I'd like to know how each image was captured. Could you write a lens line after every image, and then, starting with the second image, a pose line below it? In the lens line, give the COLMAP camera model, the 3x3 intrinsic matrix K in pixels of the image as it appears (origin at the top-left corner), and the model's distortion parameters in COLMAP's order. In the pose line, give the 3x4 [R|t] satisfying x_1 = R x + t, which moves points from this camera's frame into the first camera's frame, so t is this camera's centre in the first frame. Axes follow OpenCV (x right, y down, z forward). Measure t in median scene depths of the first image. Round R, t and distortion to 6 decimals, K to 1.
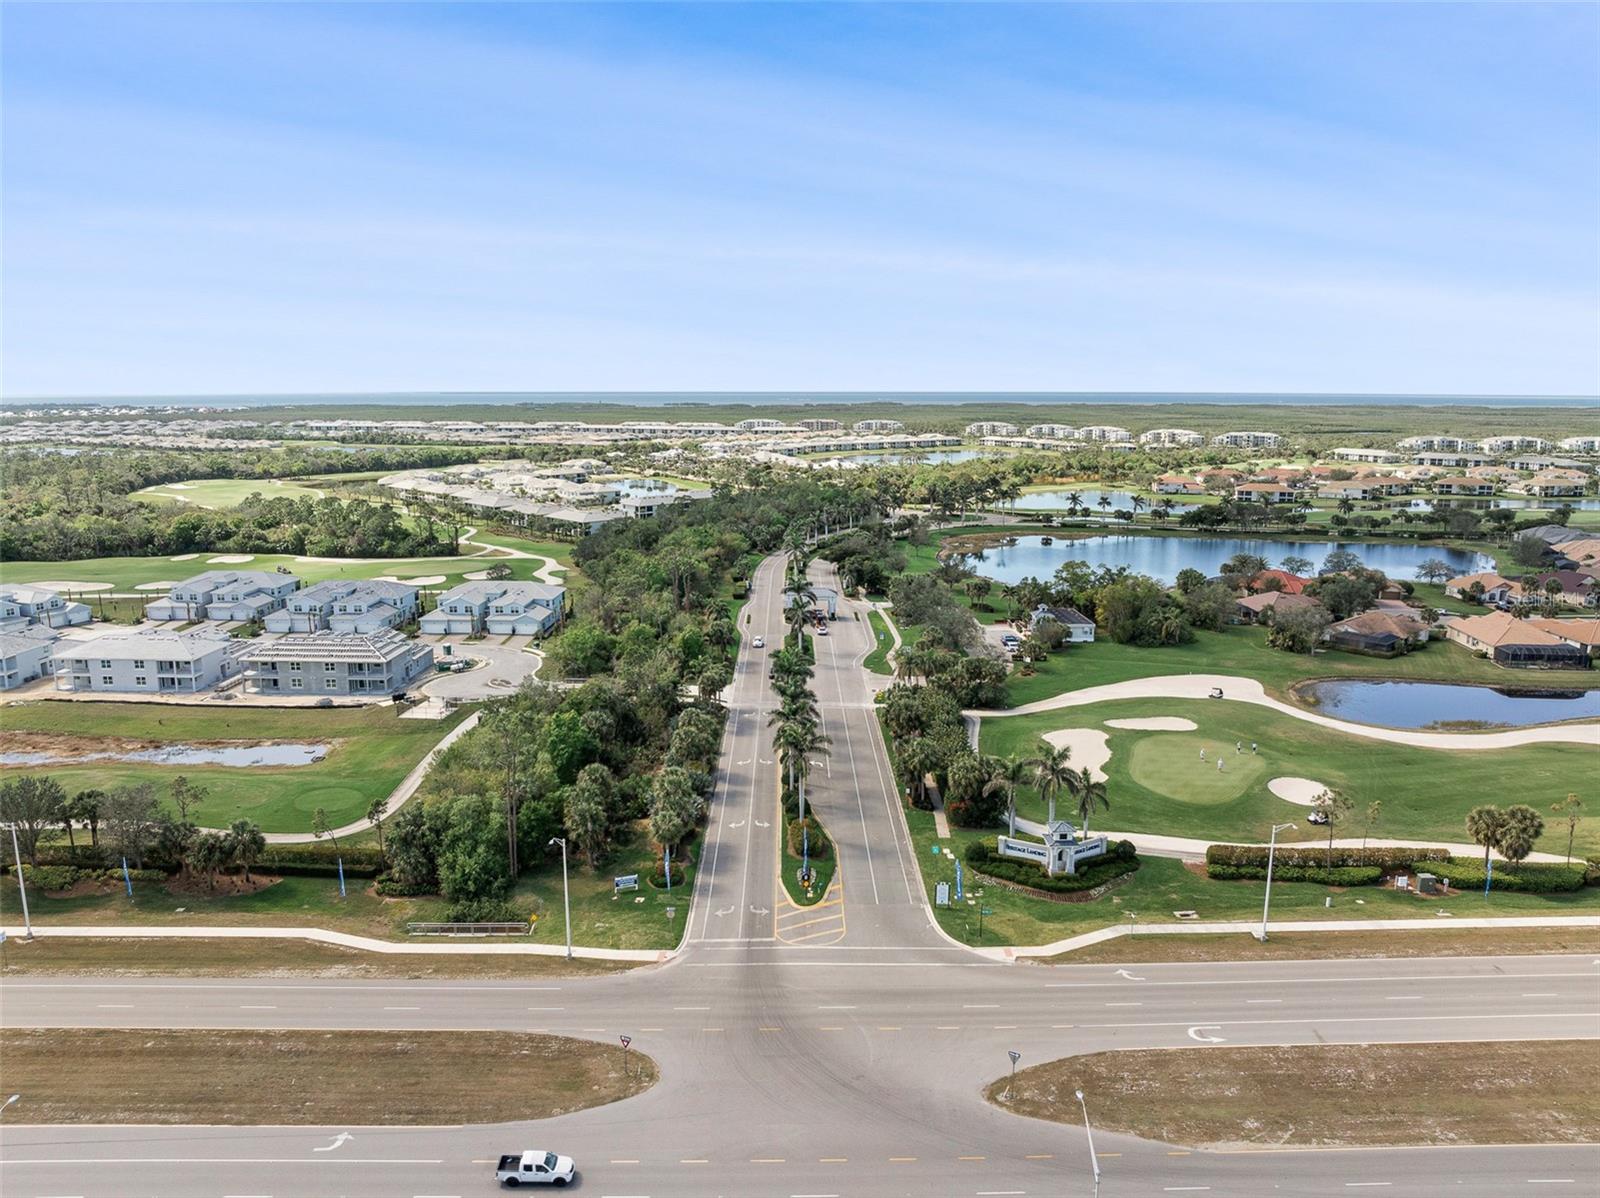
lens RADIAL K [[1143.8, 0, 800.0], [0, 1143.8, 599.0], [0, 0, 1]] dist [-0.037640, 0.000726]
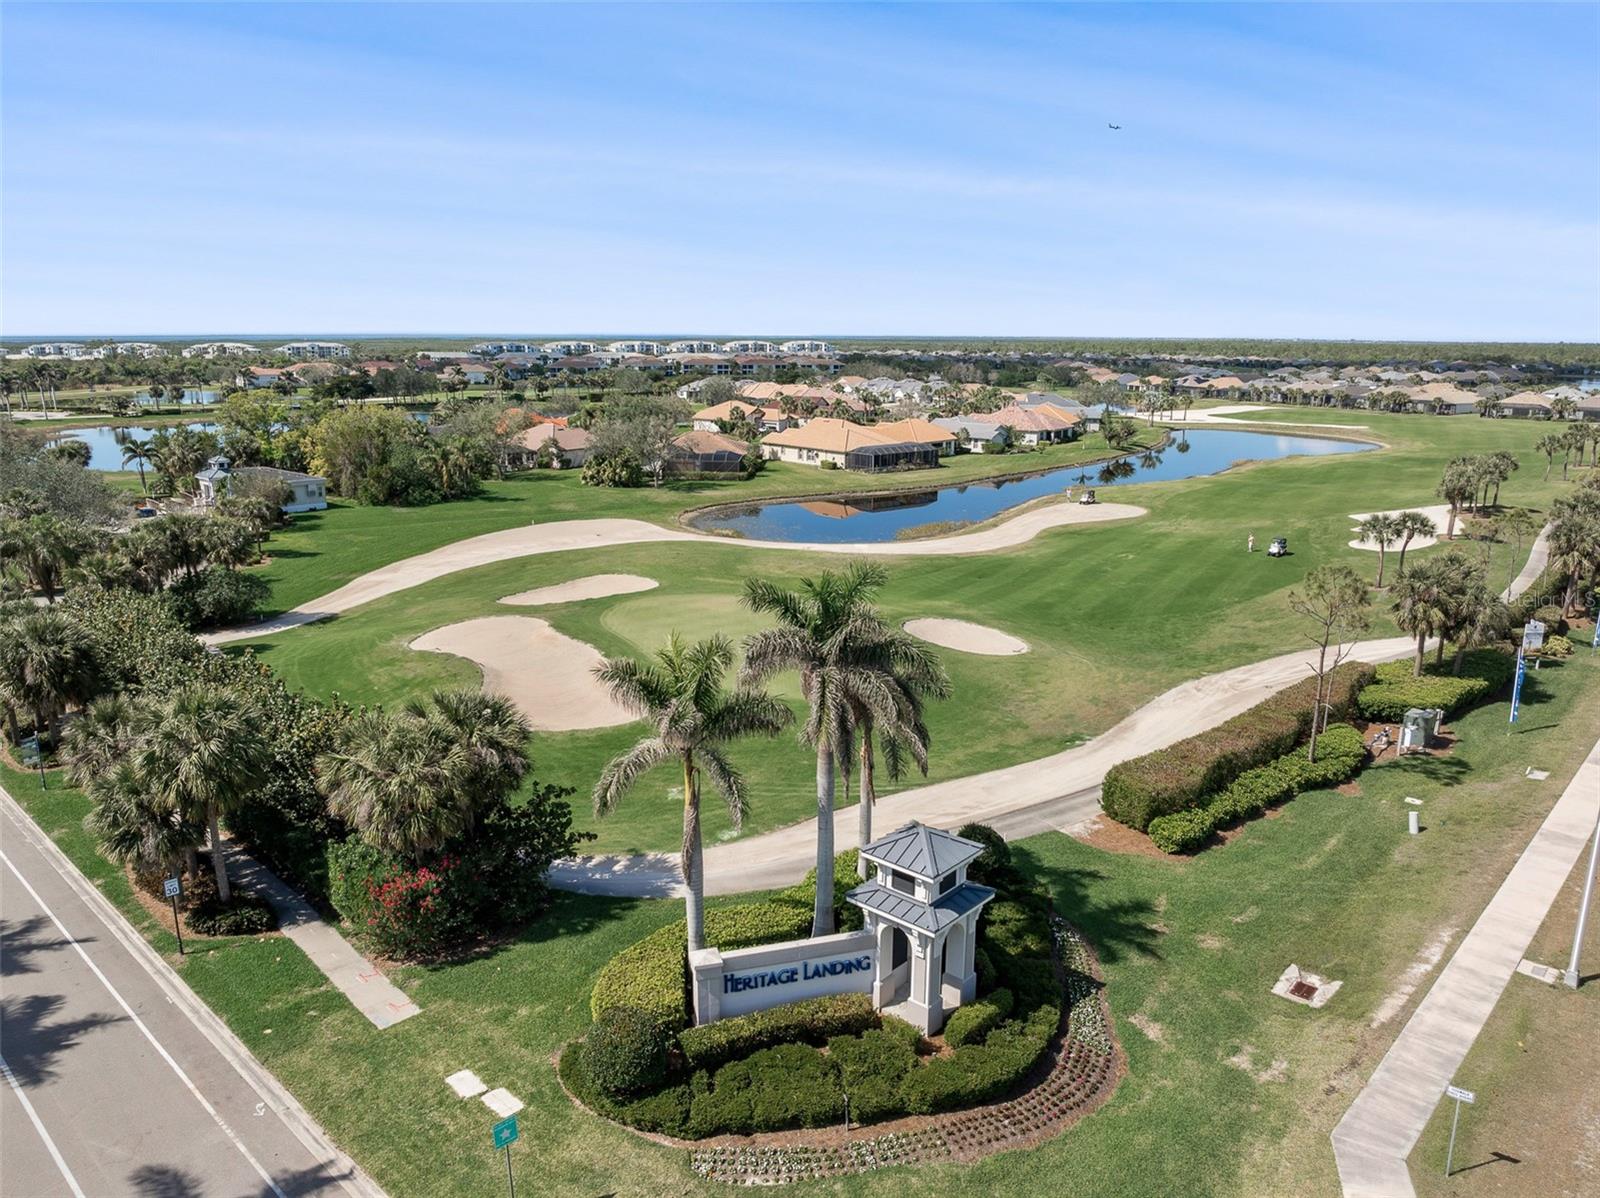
lens RADIAL K [[1143.8, 0, 800.0], [0, 1143.8, 599.0], [0, 0, 1]] dist [-0.037640, 0.000726]
pose [[0.693970, -0.160045, 0.701991, 0.018185], [0.128590, 0.986857, 0.097870, 0.079192], [-0.708428, 0.022350, 0.705429, 0.596314]]
